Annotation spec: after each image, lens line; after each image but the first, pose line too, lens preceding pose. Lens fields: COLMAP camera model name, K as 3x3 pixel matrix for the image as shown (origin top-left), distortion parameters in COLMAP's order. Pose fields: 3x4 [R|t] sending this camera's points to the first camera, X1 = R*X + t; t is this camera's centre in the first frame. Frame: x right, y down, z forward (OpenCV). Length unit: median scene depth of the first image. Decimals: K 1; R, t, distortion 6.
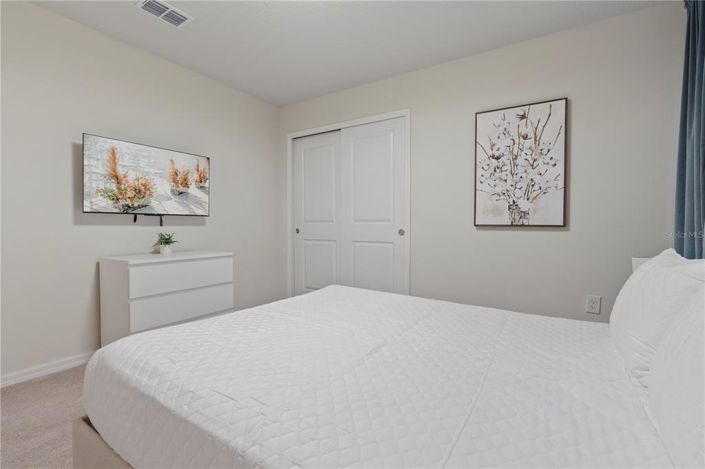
lens RADIAL K [[321.7, 0, 349.7], [0, 321.7, 234.5], [0, 0, 1]] dist [-0.010241, 0.000908]
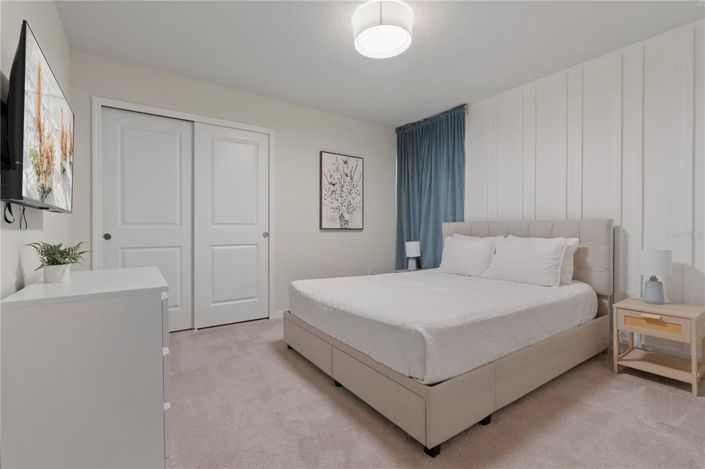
lens RADIAL K [[321.7, 0, 348.3], [0, 321.7, 232.9], [0, 0, 1]] dist [-0.010241, 0.000908]
pose [[0.364577, -0.014107, 0.931067, -0.970628], [0.024371, 0.999687, 0.005603, -0.015485], [-0.930854, 0.020648, 0.364806, 0.386511]]
